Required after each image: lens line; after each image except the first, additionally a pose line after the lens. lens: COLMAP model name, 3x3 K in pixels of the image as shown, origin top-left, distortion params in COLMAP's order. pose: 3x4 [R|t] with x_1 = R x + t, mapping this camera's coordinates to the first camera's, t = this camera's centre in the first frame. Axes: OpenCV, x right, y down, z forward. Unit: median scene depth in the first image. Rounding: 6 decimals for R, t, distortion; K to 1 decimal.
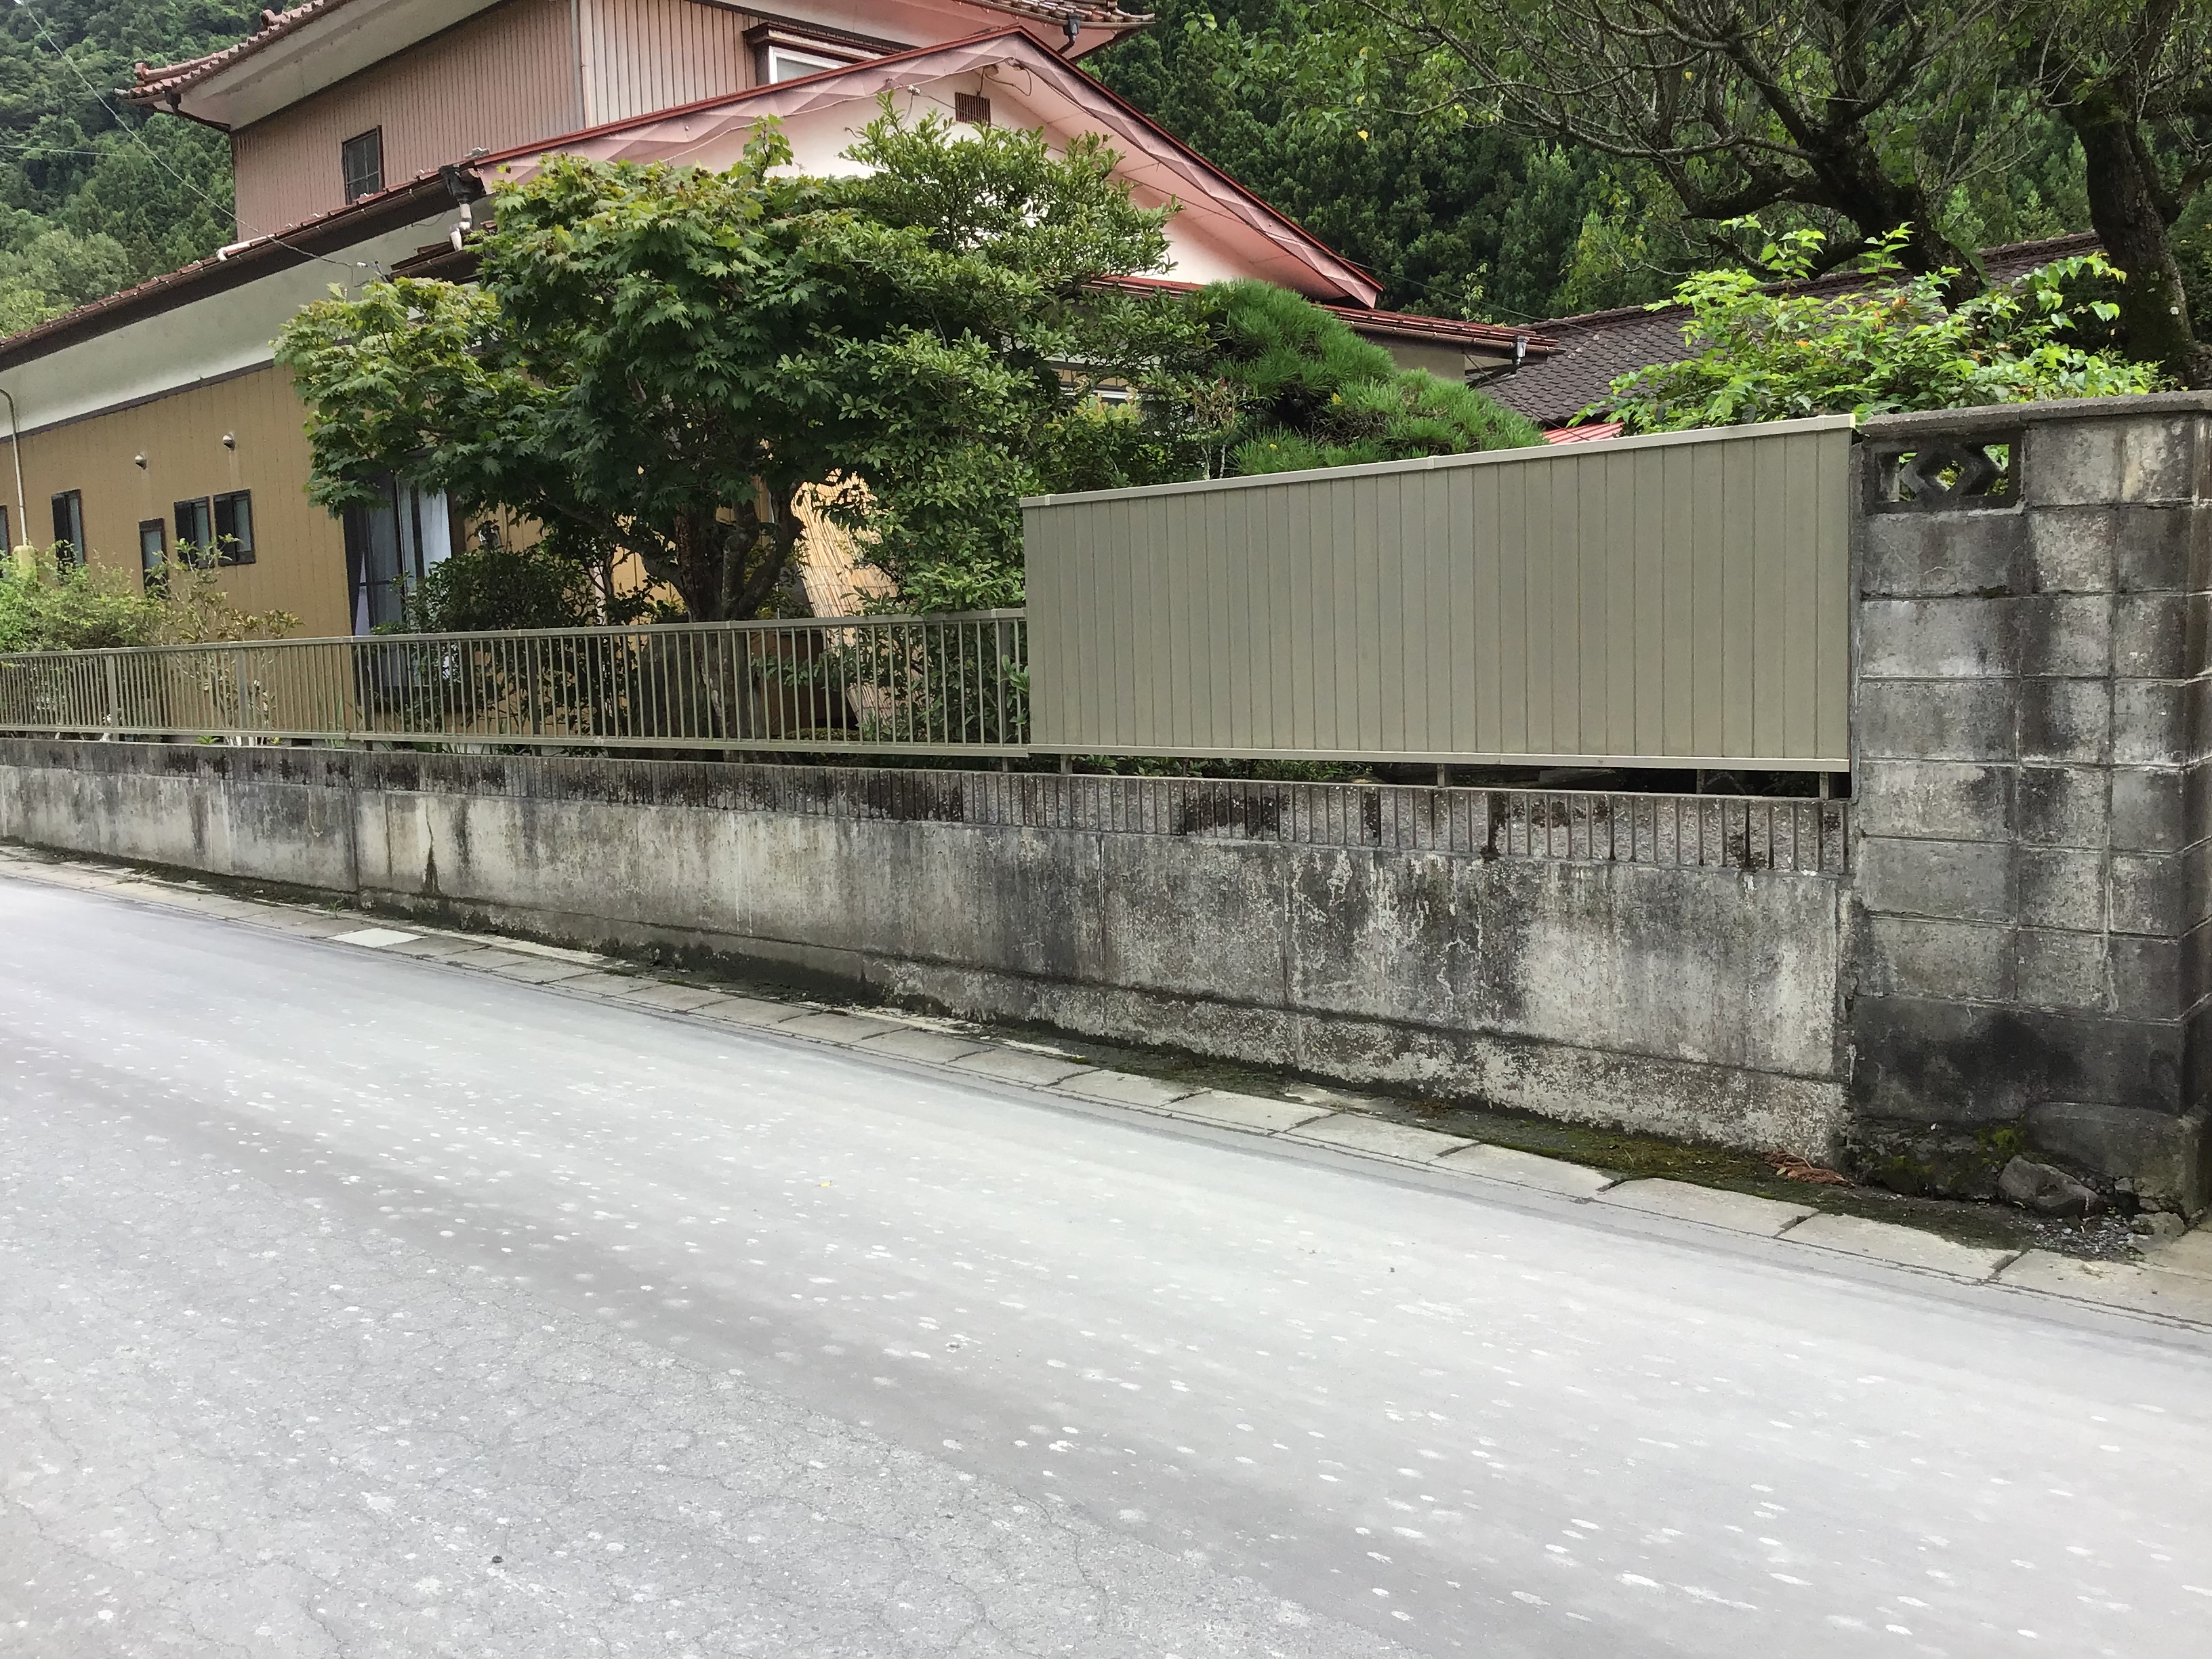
lens RADIAL K [[2011.0, 0, 1094.2], [0, 2011.0, 824.6], [0, 0, 1]] dist [0.122626, -0.262080]
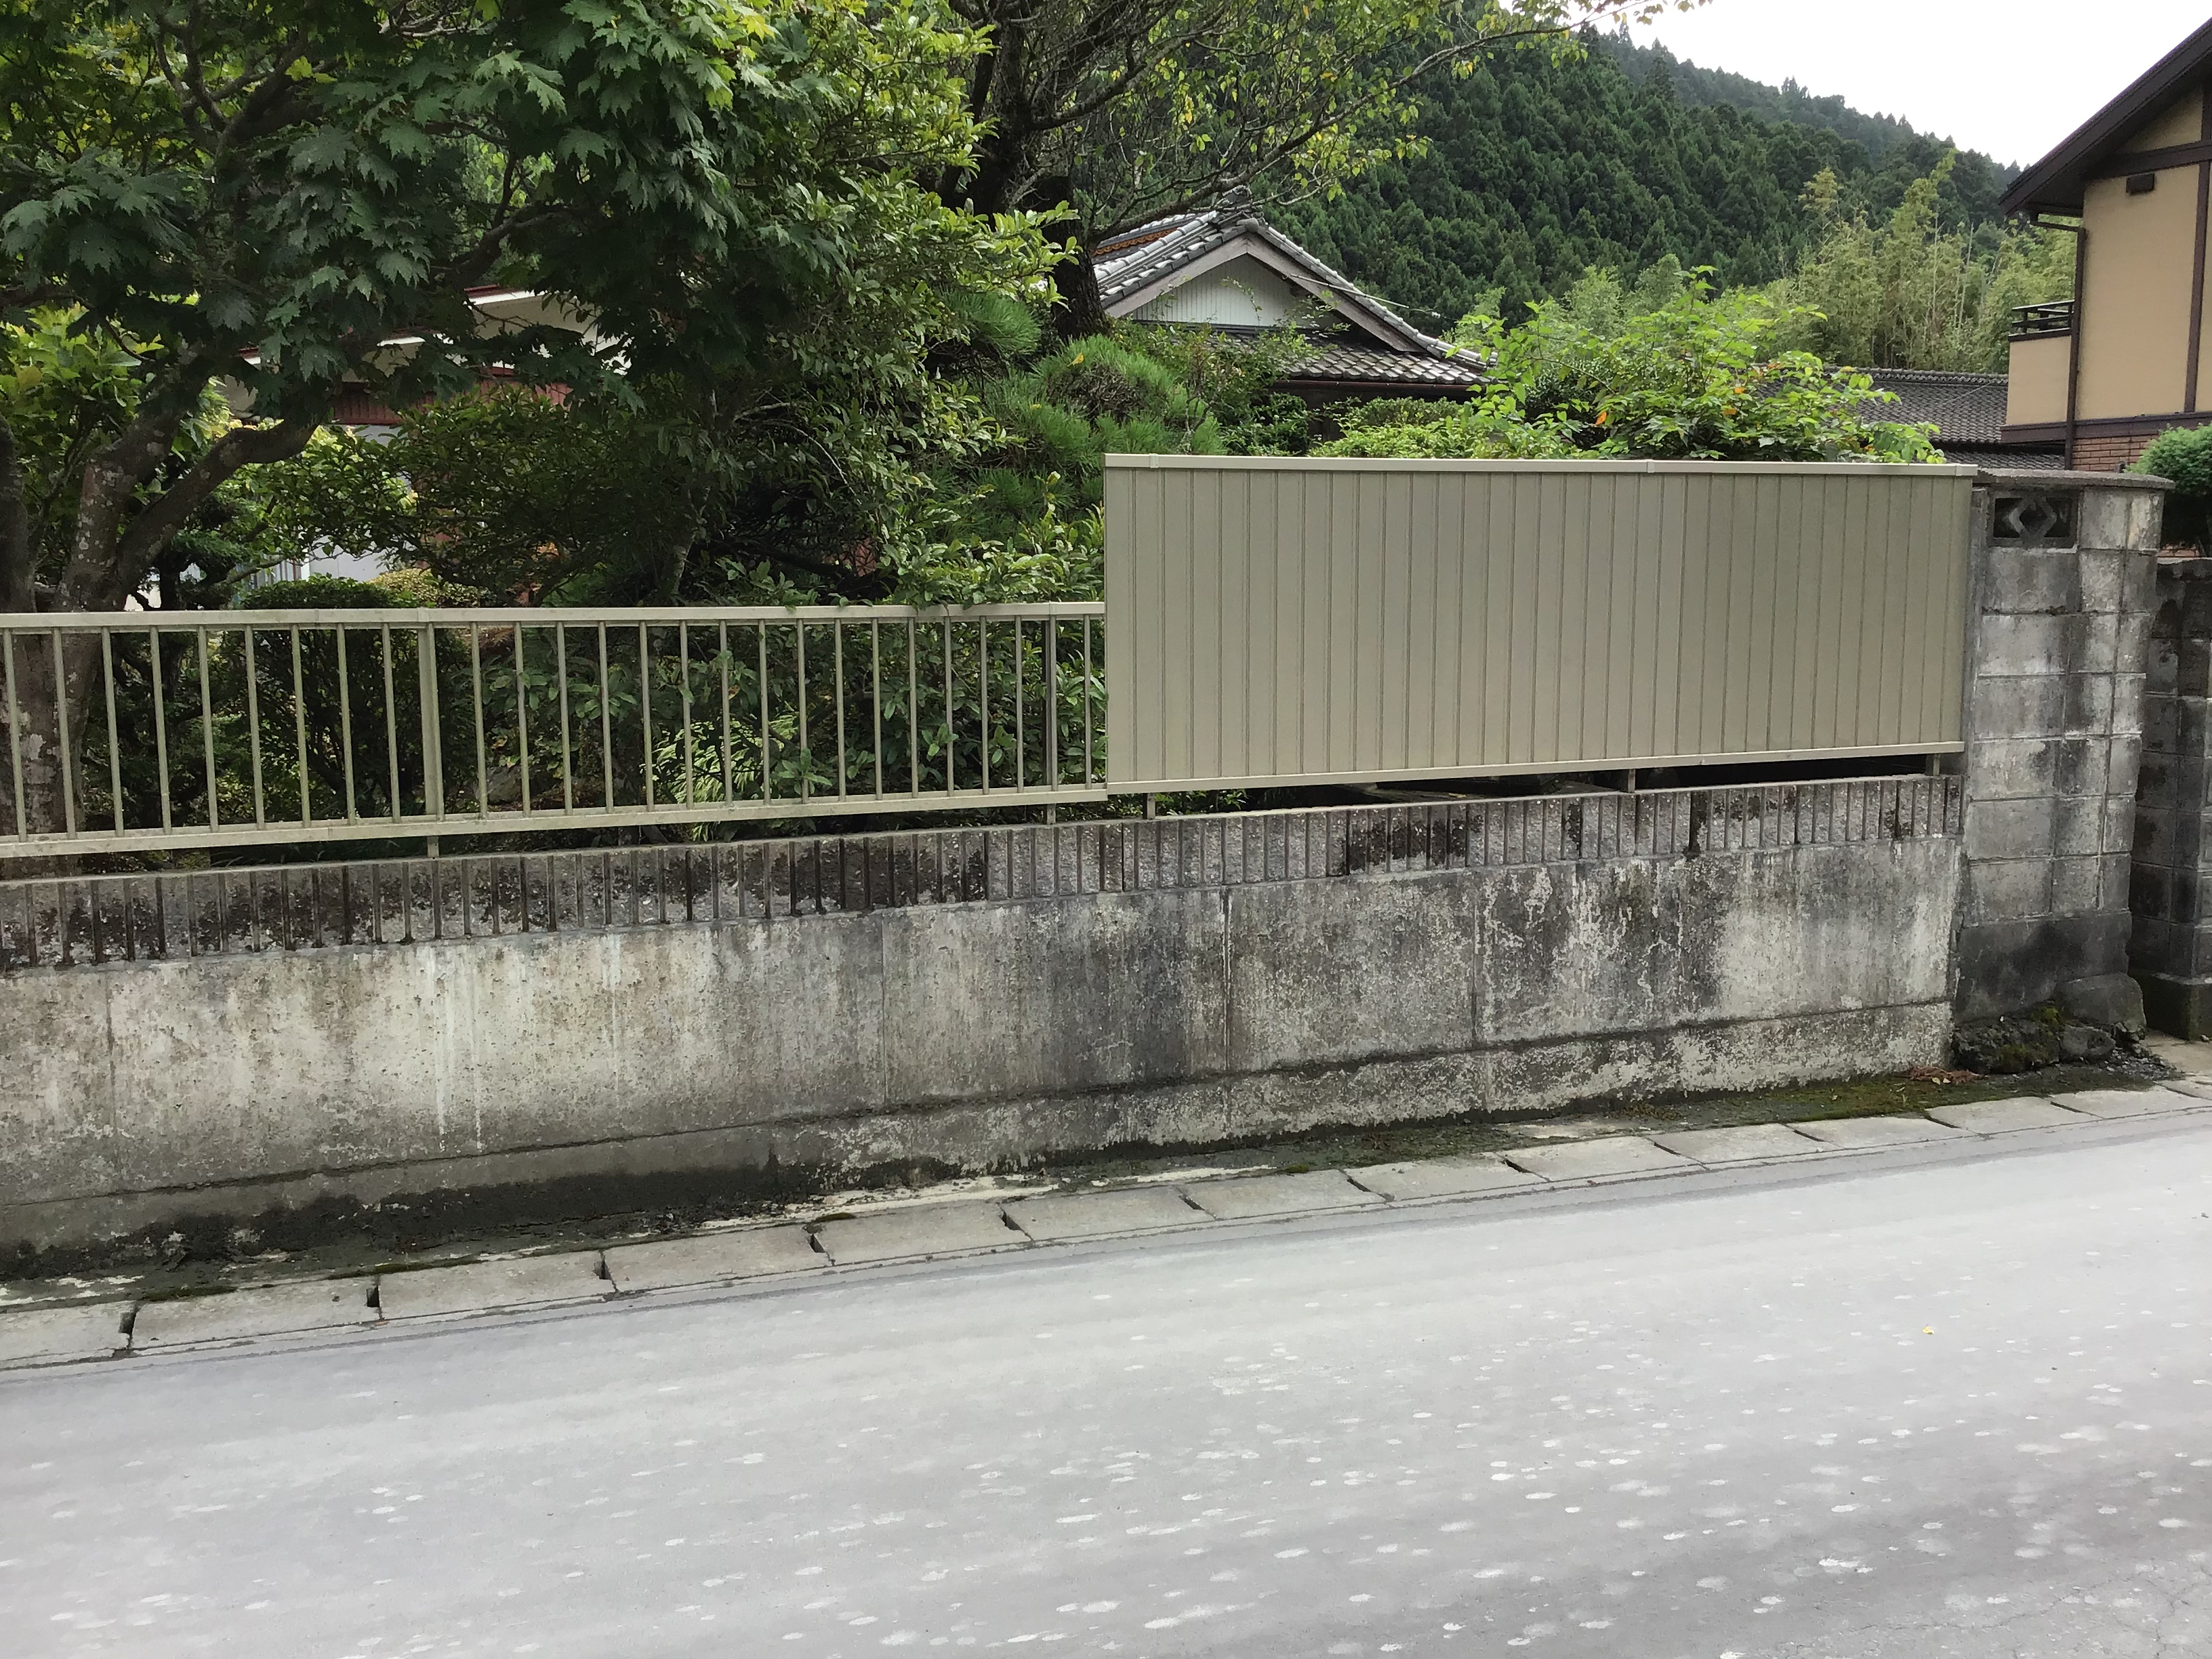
lens RADIAL K [[2011.7, 0, 1101.4], [0, 2011.7, 822.4], [0, 0, 1]] dist [0.115630, -0.221147]
pose [[0.426670, -0.083149, 0.900577, -0.877468], [0.077819, 0.995447, 0.055039, -0.082398], [-0.901053, 0.046599, 0.431198, 0.834002]]
